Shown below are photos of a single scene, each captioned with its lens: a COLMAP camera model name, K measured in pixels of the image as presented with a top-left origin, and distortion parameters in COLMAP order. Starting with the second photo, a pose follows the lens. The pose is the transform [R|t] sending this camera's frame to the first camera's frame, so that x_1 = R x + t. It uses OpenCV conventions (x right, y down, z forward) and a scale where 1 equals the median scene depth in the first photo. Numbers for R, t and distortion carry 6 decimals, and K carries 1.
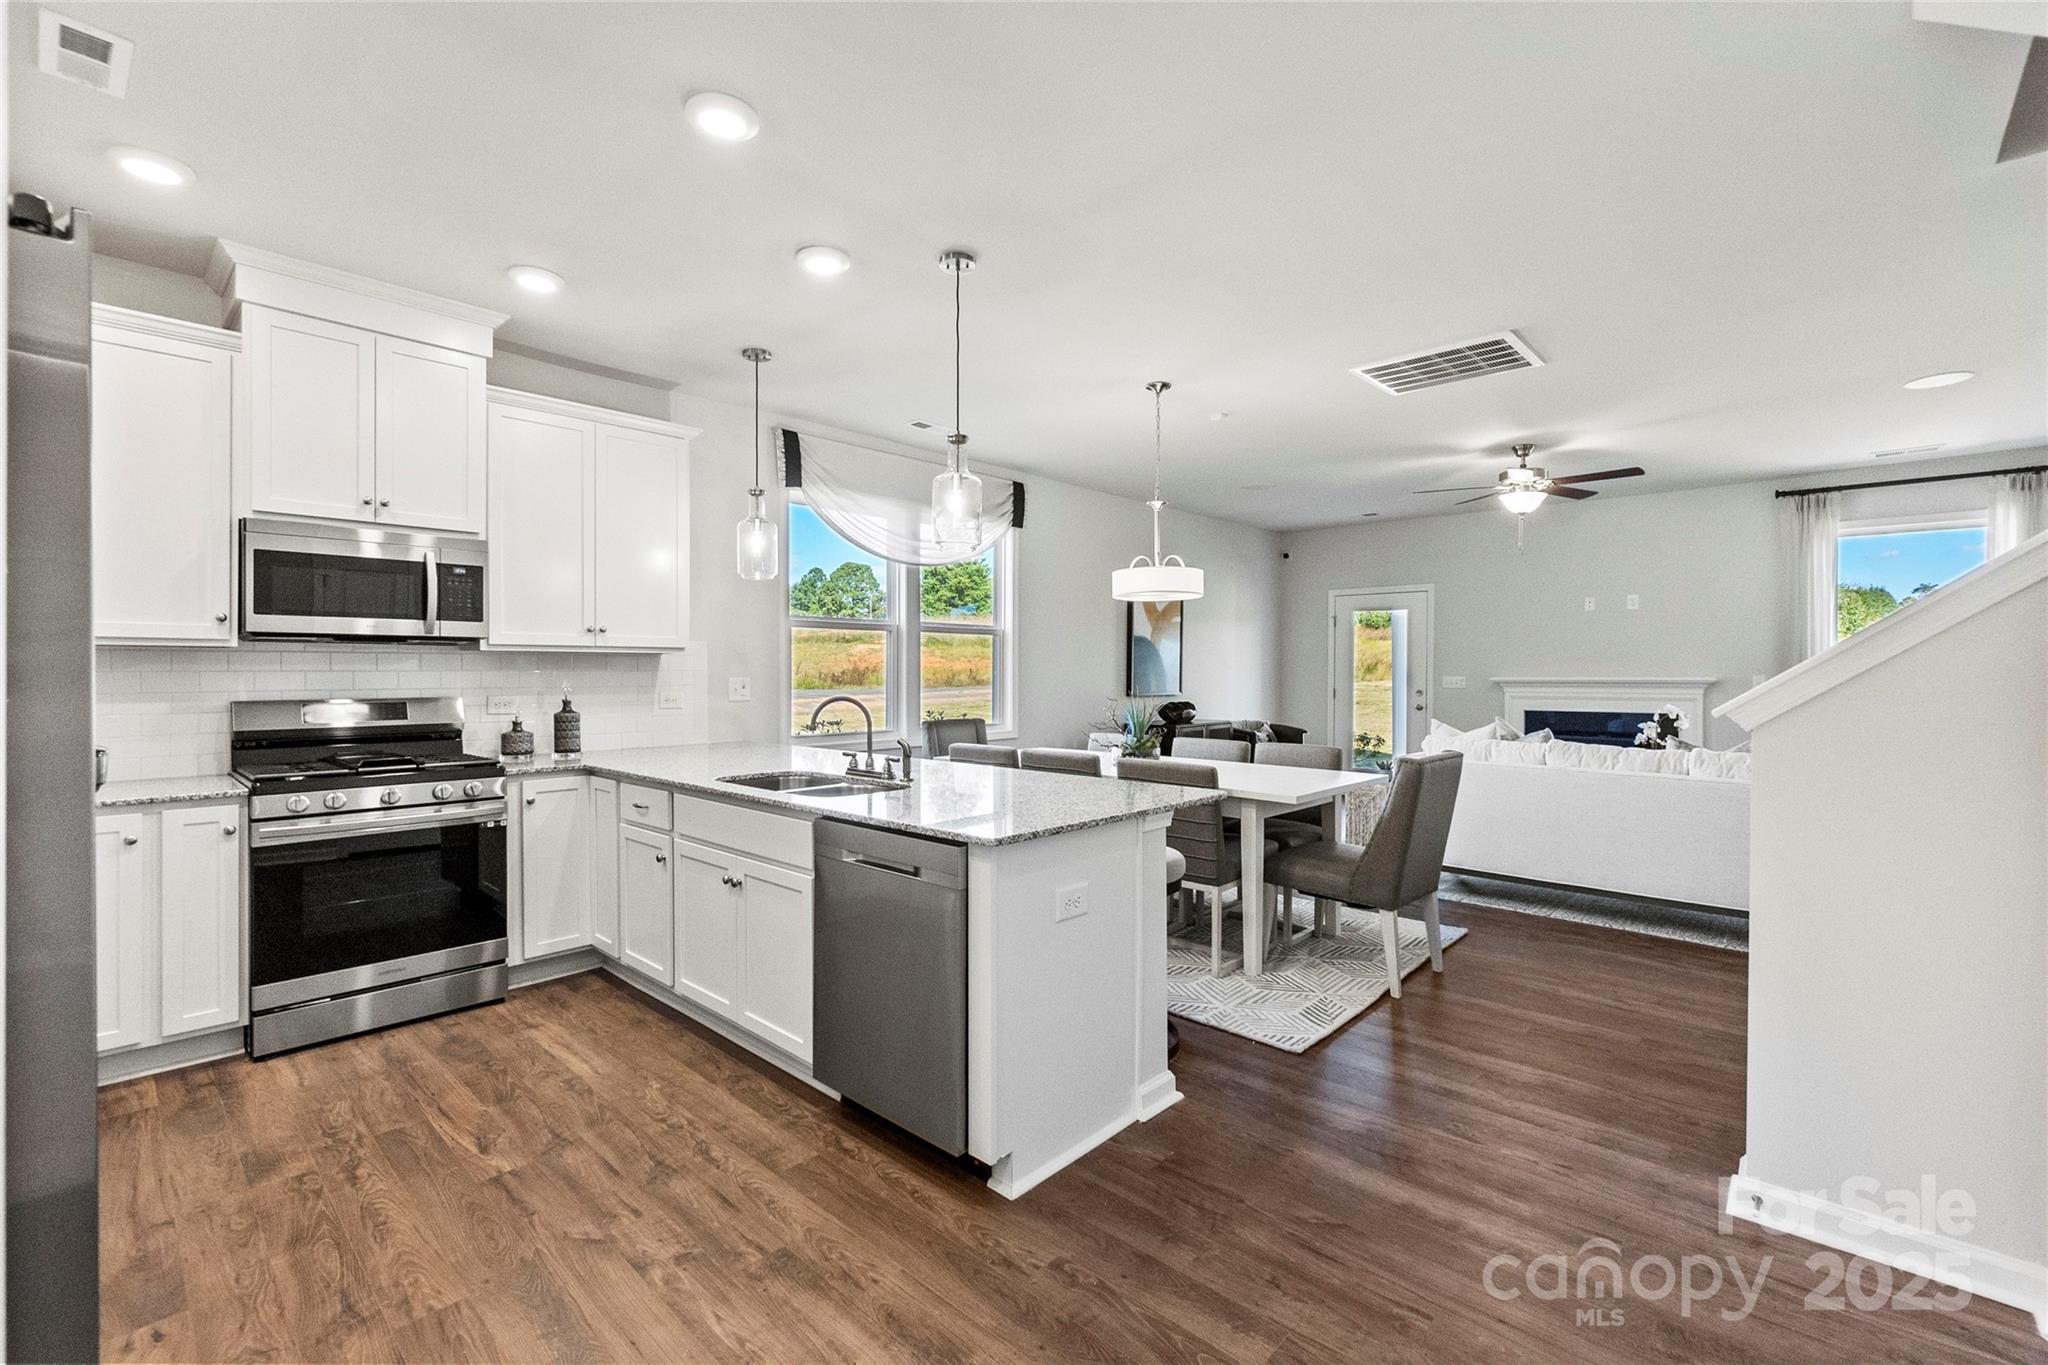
lens RADIAL K [[883.3, 0, 1013.5], [0, 883.3, 669.9], [0, 0, 1]] dist [-0.008182, 0.002794]
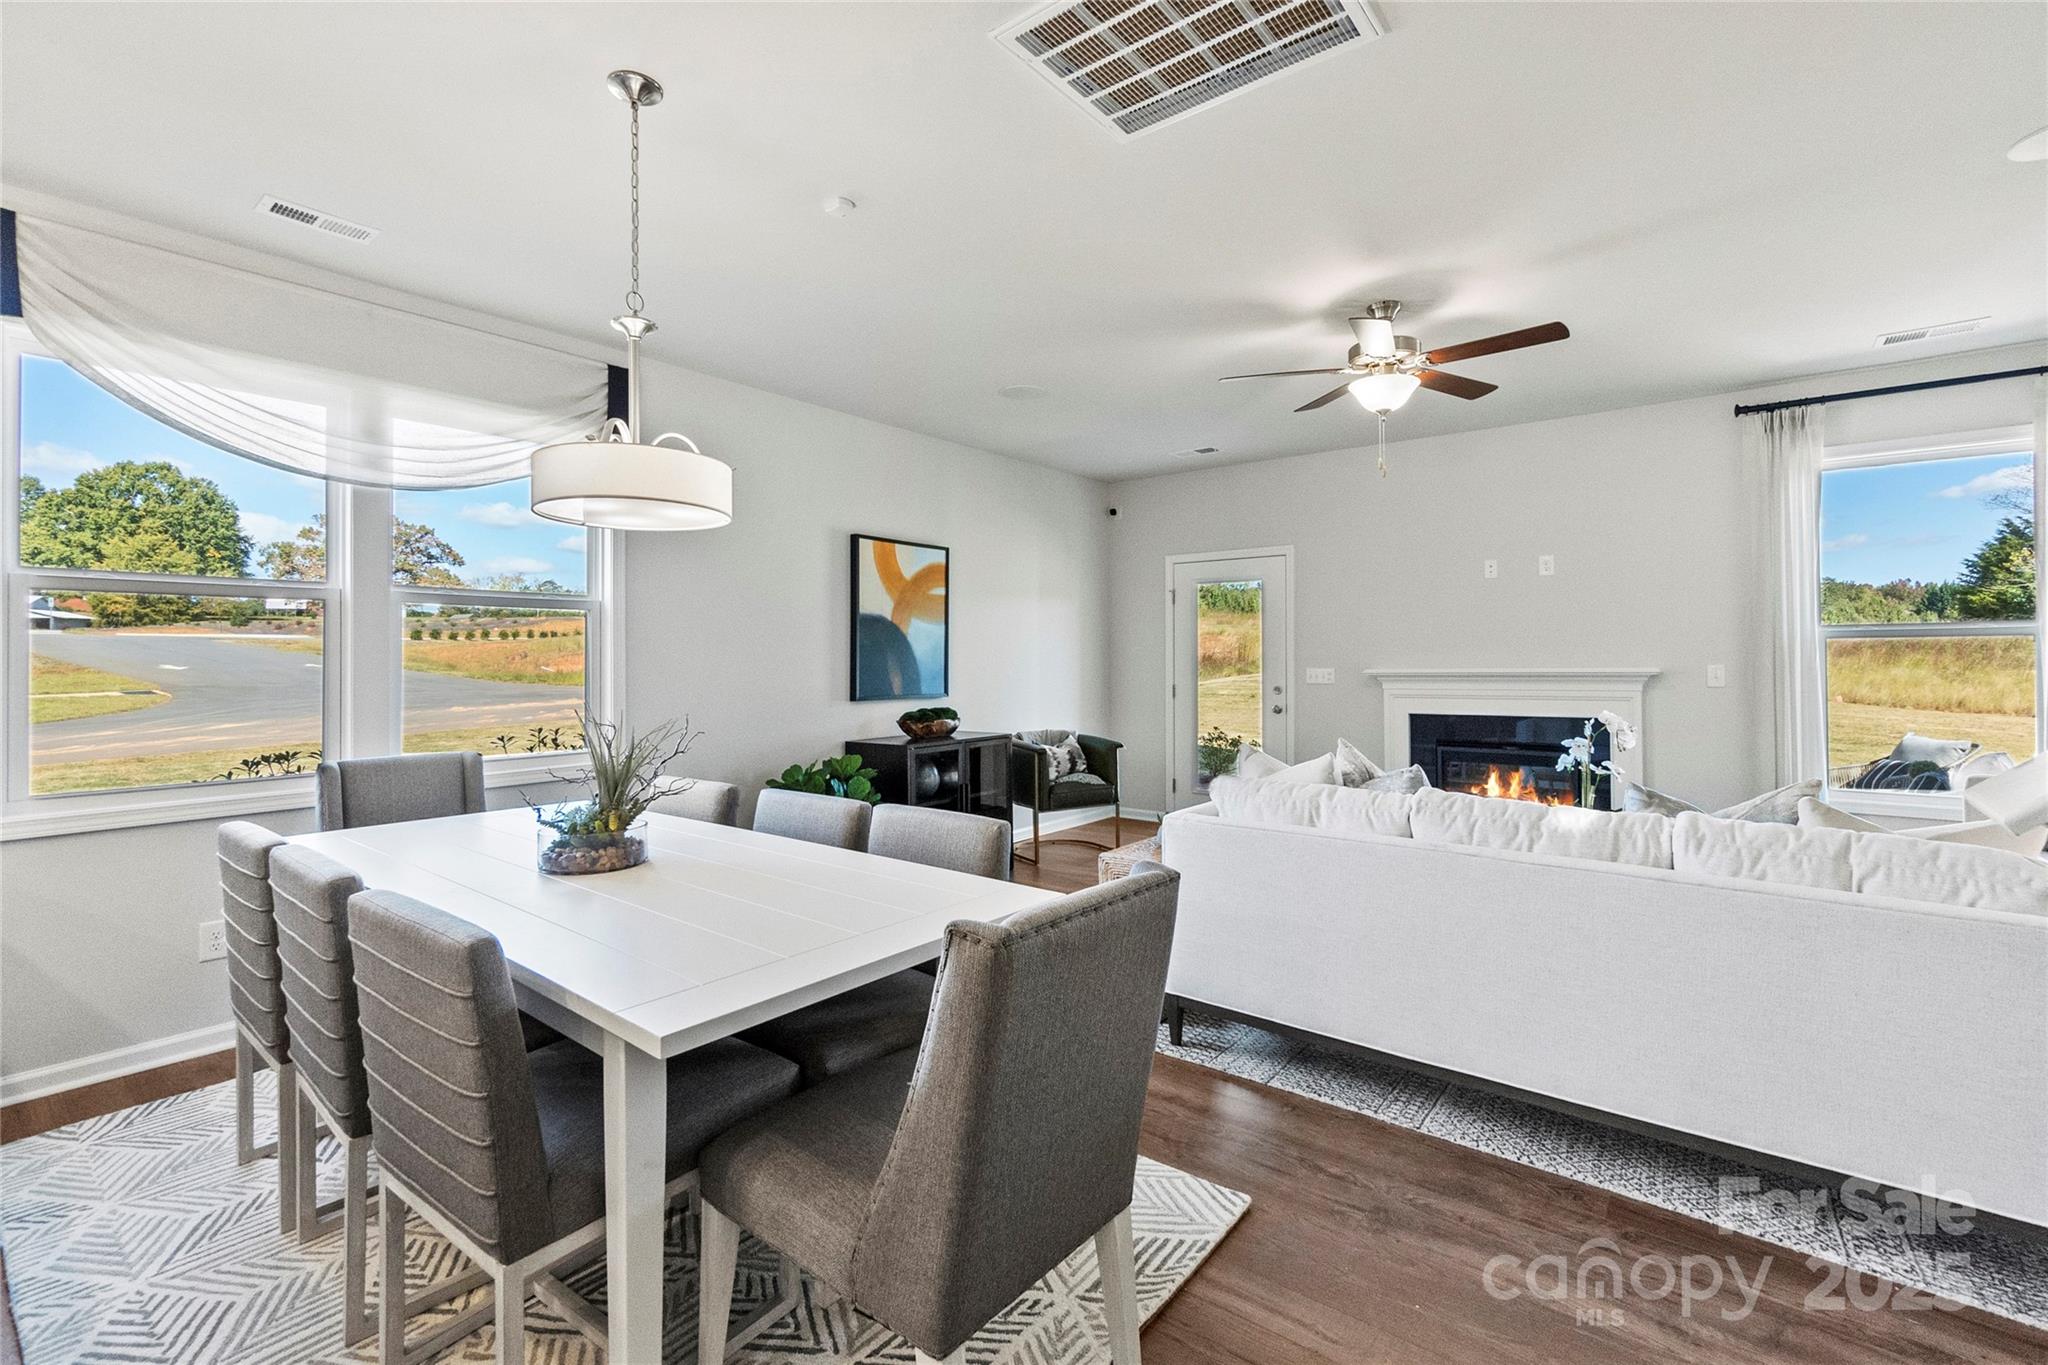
lens RADIAL K [[883.3, 0, 1019.2], [0, 883.3, 648.8], [0, 0, 1]] dist [-0.008182, 0.002794]
pose [[0.996439, -0.005994, 0.084099, 0.236693], [0.007110, 0.999890, -0.012980, -0.001459], [-0.084012, 0.013531, 0.996373, 0.355106]]
